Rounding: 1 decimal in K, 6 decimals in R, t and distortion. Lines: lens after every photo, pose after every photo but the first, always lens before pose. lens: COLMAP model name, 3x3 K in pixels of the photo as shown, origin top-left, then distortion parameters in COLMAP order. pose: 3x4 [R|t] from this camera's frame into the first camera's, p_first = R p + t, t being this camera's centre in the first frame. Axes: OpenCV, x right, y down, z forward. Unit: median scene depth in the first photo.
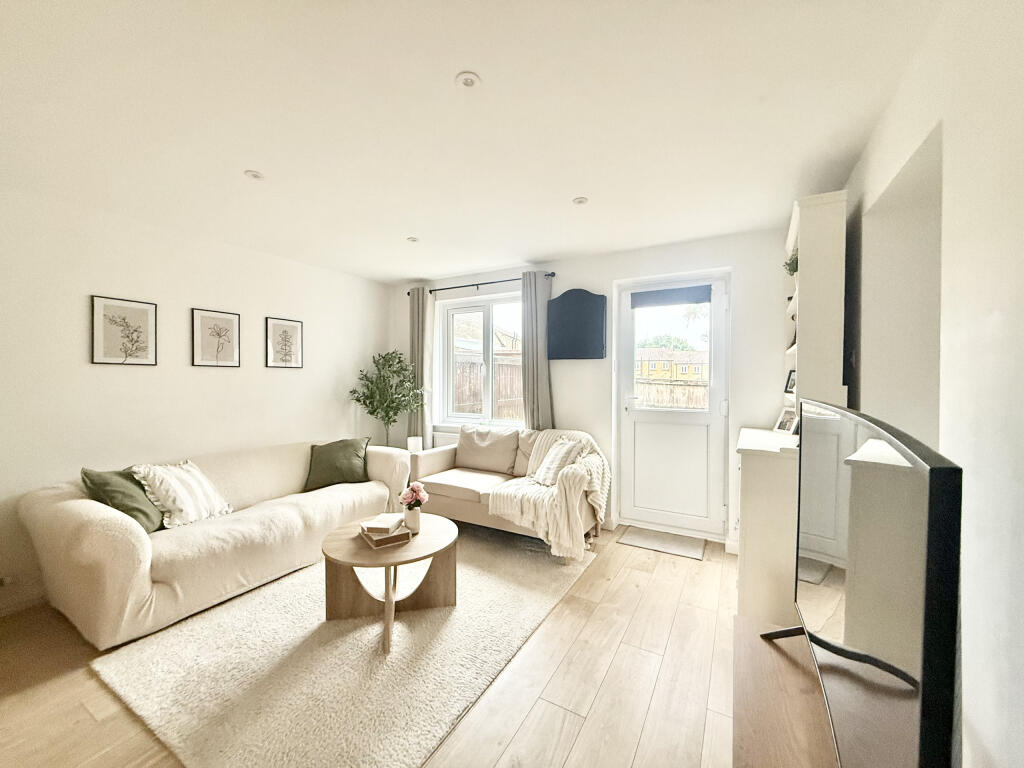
lens RADIAL K [[404.1, 0, 513.2], [0, 404.1, 384.0], [0, 0, 1]] dist [-0.002241, 0.000752]
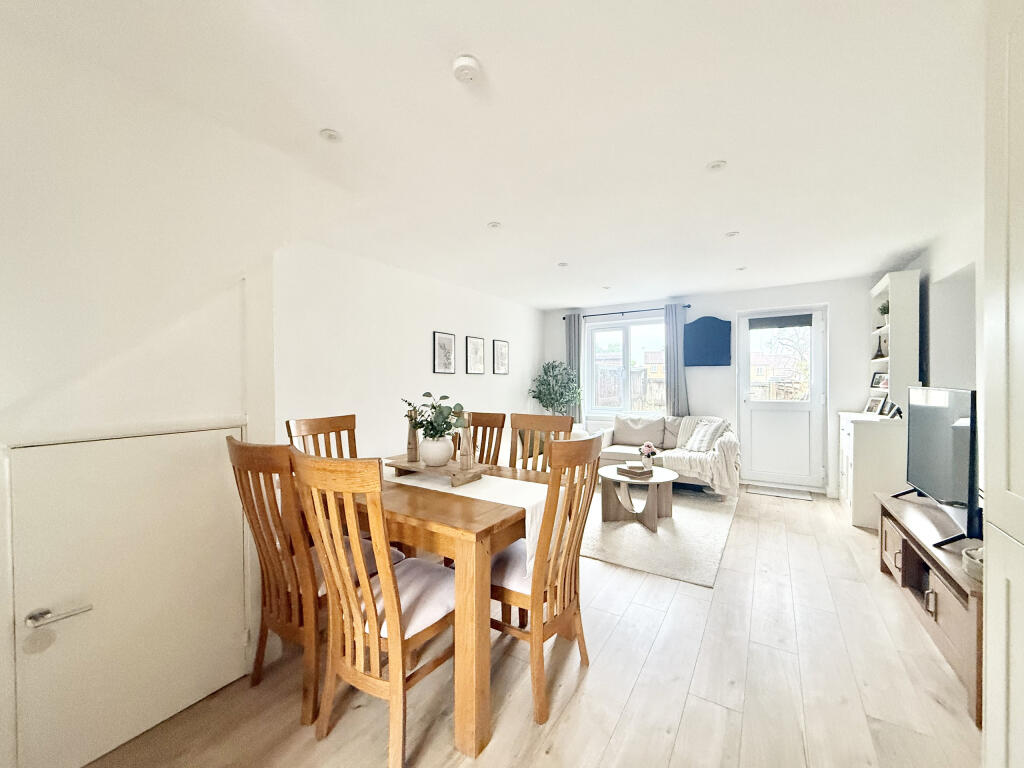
lens RADIAL K [[404.1, 0, 510.7], [0, 404.1, 382.4], [0, 0, 1]] dist [-0.002241, 0.000752]
pose [[0.998478, -0.008574, -0.054478, -0.466251], [0.007906, 0.999891, -0.012456, 0.008337], [0.054579, 0.012006, 0.998437, -0.457107]]
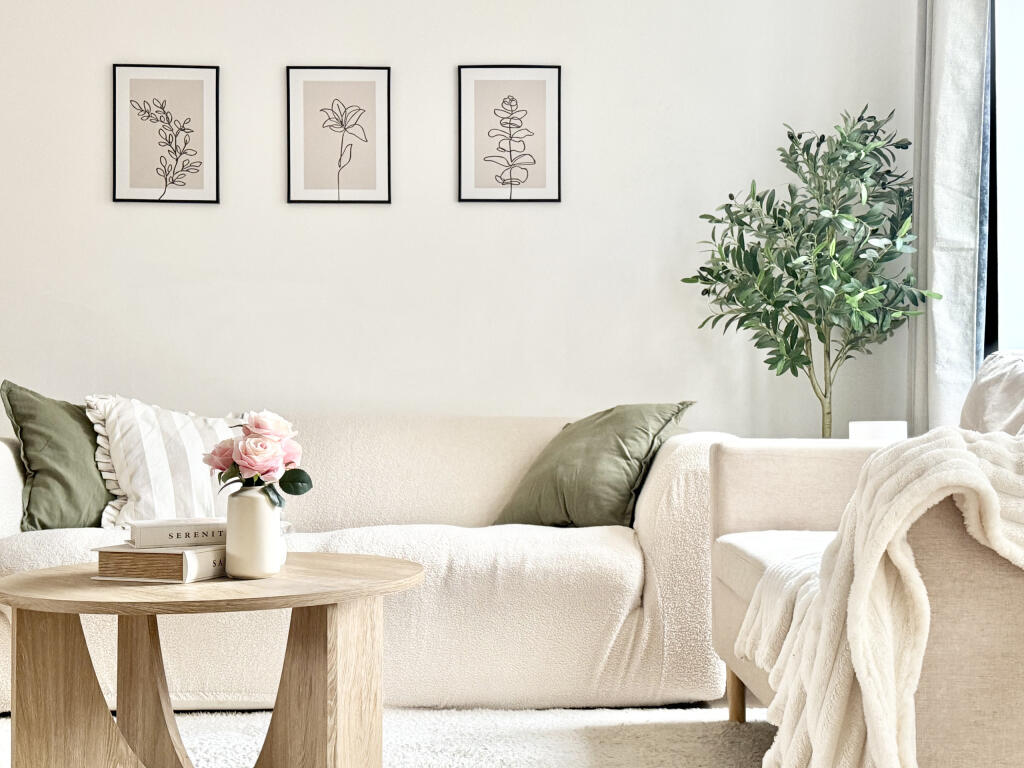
lens RADIAL K [[1332.0, 0, 519.3], [0, 1332.0, 388.2], [0, 0, 1]] dist [0.087118, 0.000000]
pose [[0.515035, -0.025891, -0.856778, 0.453104], [-0.006119, 0.999407, -0.033880, 0.168118], [0.857147, 0.022692, 0.514571, 0.421231]]
